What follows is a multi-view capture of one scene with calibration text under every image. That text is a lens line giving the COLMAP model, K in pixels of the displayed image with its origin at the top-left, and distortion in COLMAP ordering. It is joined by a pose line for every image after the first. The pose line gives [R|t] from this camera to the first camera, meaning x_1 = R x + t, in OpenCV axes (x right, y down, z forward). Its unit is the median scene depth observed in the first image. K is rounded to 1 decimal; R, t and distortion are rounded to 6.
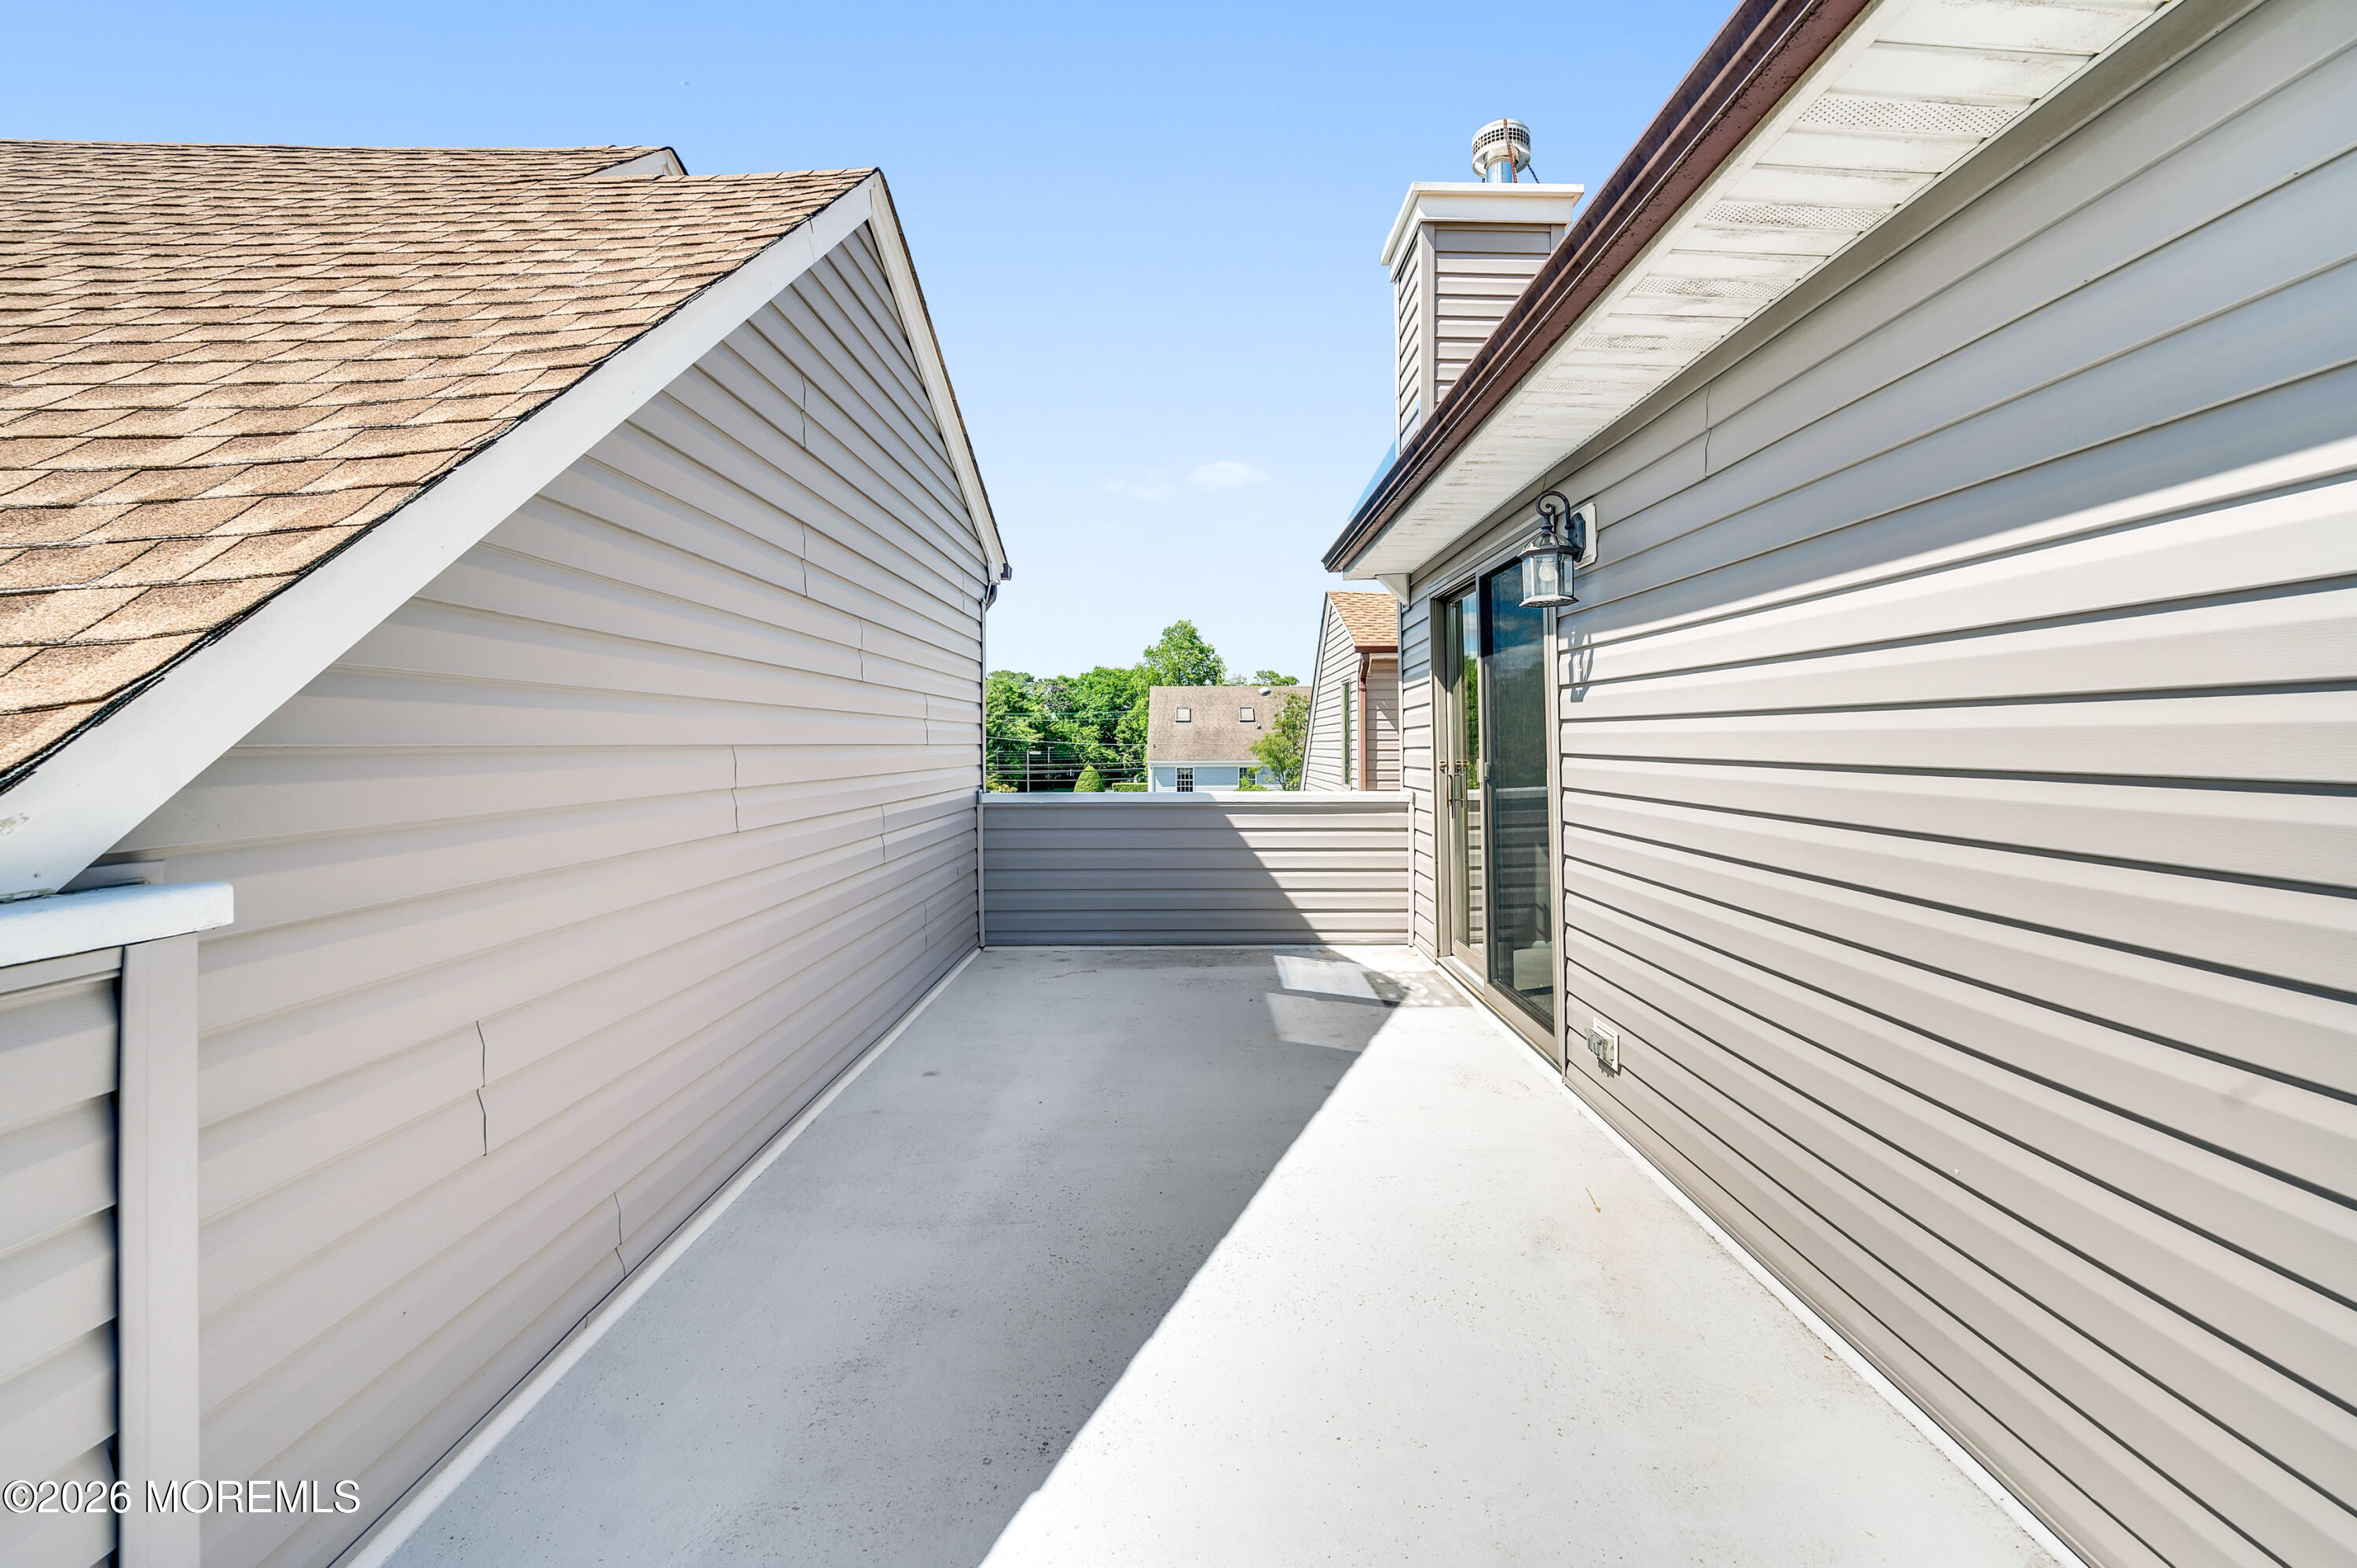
lens RADIAL K [[953.6, 0, 1185.1], [0, 953.6, 763.6], [0, 0, 1]] dist [-0.000139, 0.000145]
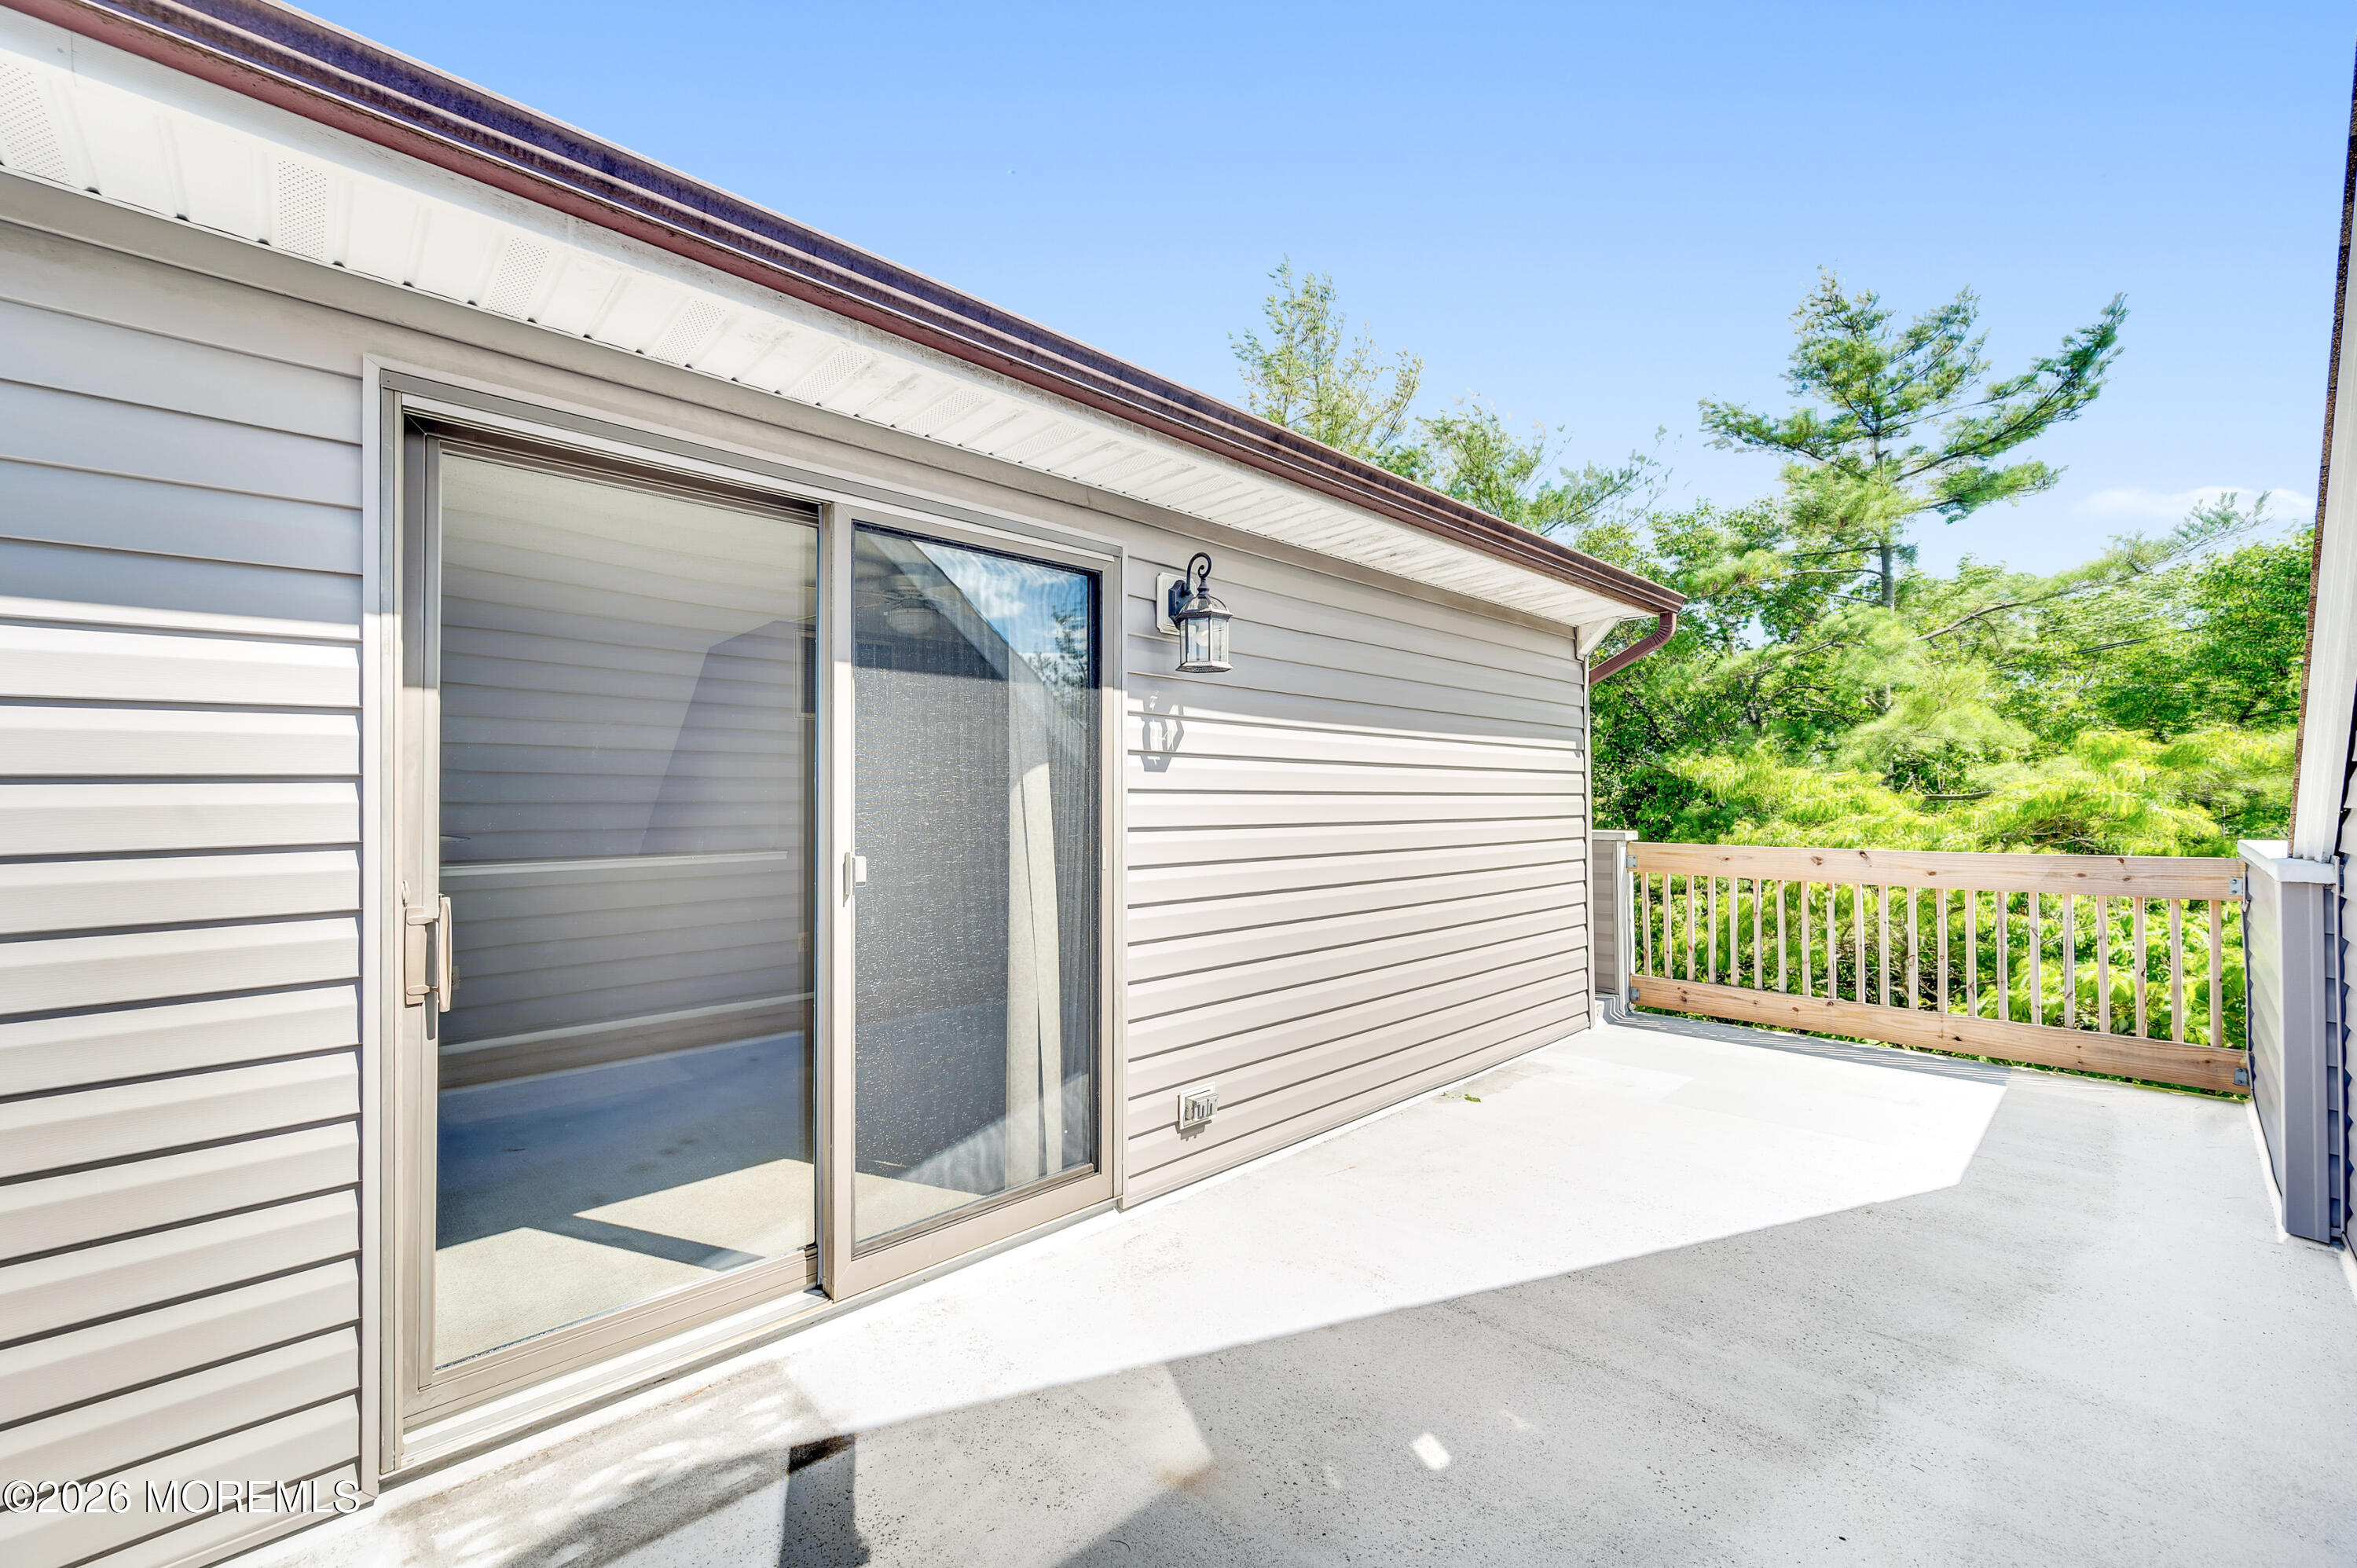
lens RADIAL K [[953.6, 0, 1184.4], [0, 953.6, 791.5], [0, 0, 1]] dist [-0.000139, 0.000145]
pose [[-0.694694, 0.016516, 0.719115, -0.291764], [0.021007, 0.999776, -0.002668, -0.042246], [-0.718998, 0.013253, -0.694886, 1.663856]]
